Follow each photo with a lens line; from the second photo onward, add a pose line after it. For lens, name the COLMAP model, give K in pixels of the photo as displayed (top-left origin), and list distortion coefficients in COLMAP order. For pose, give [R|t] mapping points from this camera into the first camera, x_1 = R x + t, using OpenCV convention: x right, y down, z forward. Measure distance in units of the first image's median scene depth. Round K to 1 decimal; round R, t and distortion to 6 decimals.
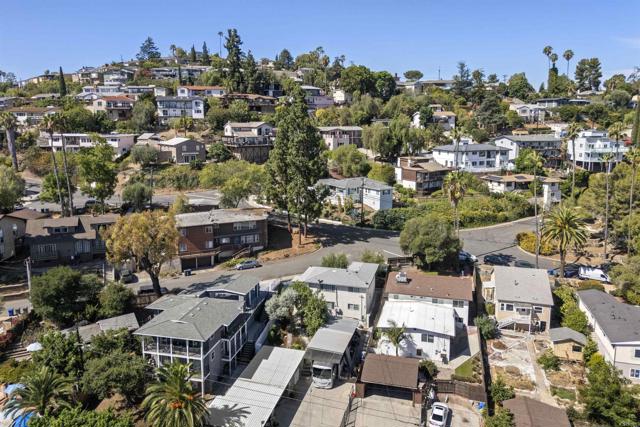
lens RADIAL K [[471.9, 0, 318.9], [0, 471.9, 191.4], [0, 0, 1]] dist [0.059990, -0.046079]
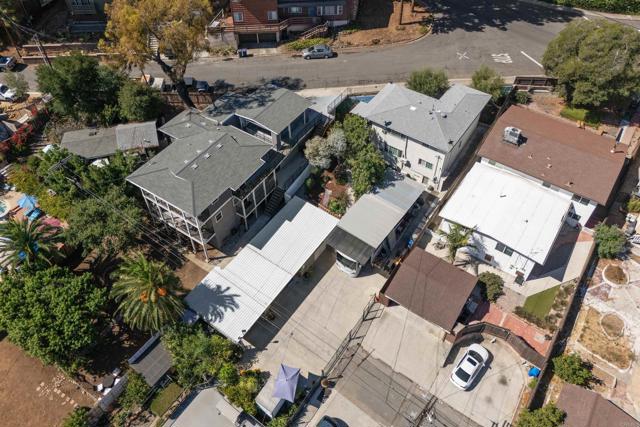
lens RADIAL K [[471.9, 0, 321.9], [0, 471.9, 182.7], [0, 0, 1]] dist [0.059990, -0.046079]
pose [[0.939894, 0.242752, -0.240147, 0.089118], [-0.047424, 0.789266, 0.612217, -0.147686], [0.338157, -0.564031, 0.753339, 0.321242]]
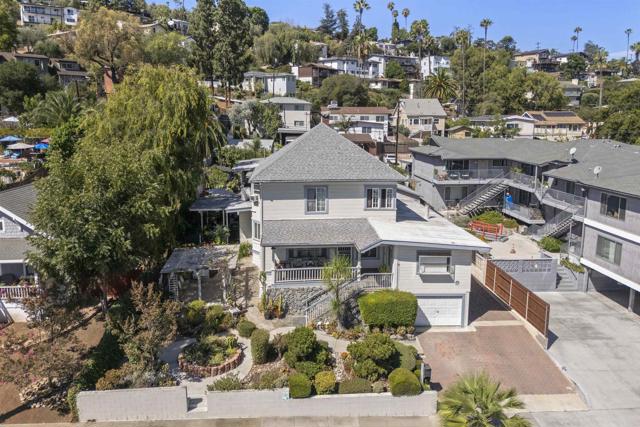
lens RADIAL K [[471.9, 0, 319.4], [0, 471.9, 191.0], [0, 0, 1]] dist [0.059990, -0.046079]
pose [[0.942467, -0.045590, 0.331177, -0.231915], [0.044770, 0.998946, 0.010109, 0.340716], [-0.331289, 0.005300, 0.943515, -0.096203]]
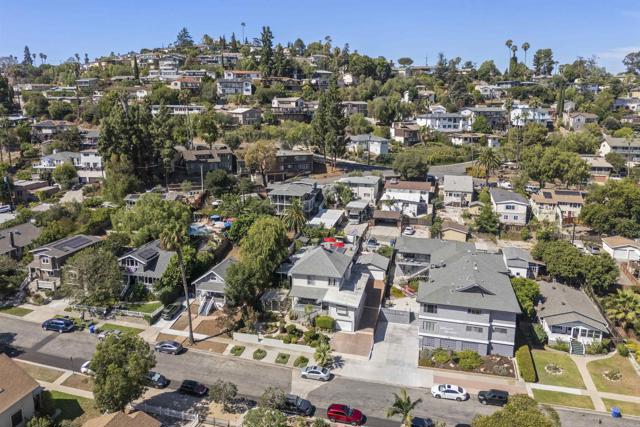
lens RADIAL K [[471.9, 0, 315.9], [0, 471.9, 188.6], [0, 0, 1]] dist [0.059990, -0.046079]
pose [[0.999982, 0.002083, 0.005574, -0.119211], [-0.002272, 0.999411, 0.034230, 0.131881], [-0.005500, -0.034242, 0.999398, -0.728992]]
